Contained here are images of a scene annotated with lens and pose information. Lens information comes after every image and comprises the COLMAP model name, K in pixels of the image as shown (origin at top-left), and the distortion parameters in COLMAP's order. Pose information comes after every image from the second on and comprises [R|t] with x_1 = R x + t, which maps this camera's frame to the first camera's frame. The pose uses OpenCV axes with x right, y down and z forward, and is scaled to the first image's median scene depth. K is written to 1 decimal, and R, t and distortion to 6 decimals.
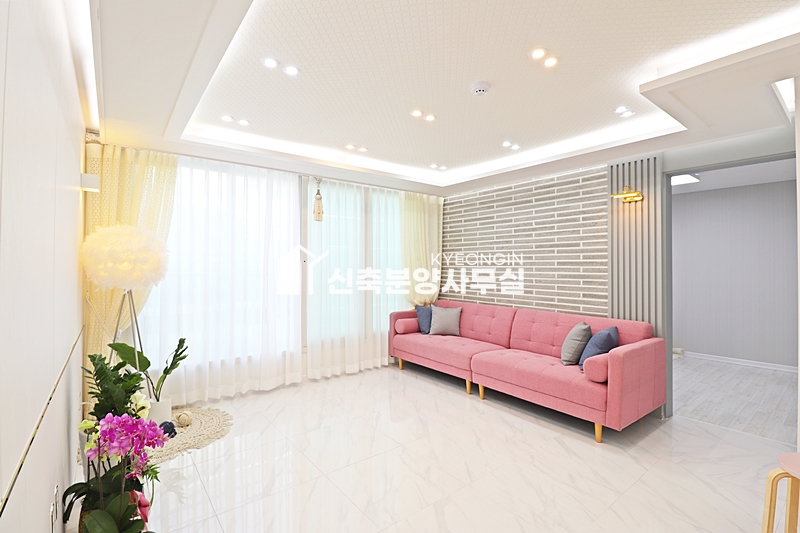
lens RADIAL K [[369.6, 0, 400.2], [0, 369.6, 259.2], [0, 0, 1]] dist [-0.003613, -0.011575]
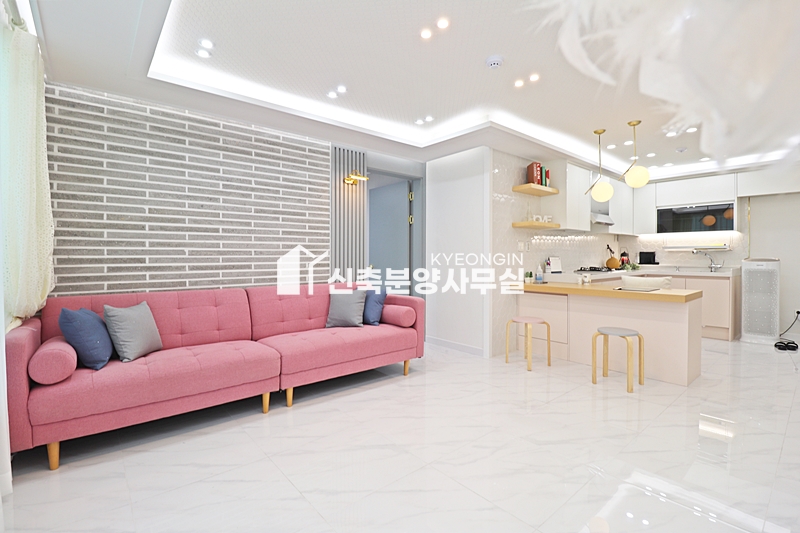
lens RADIAL K [[369.6, 0, 400.2], [0, 369.6, 259.2], [0, 0, 1]] dist [-0.003613, -0.011575]
pose [[-0.042206, -0.011416, 0.999044, -0.496818], [-0.015628, 0.999820, 0.010765, 0.063363], [-0.998987, -0.015159, -0.042377, 0.756327]]
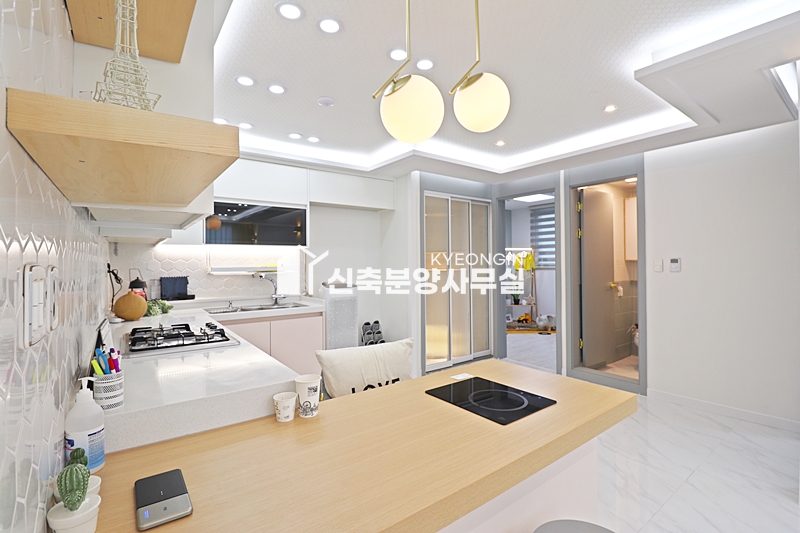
lens RADIAL K [[369.6, 0, 400.2], [0, 369.6, 259.2], [0, 0, 1]] dist [-0.003613, -0.011575]
pose [[-0.999772, 0.005481, 0.020628, 0.469150], [0.004960, 0.999669, -0.025236, 0.016664], [-0.020760, -0.025128, -0.999469, 0.480822]]
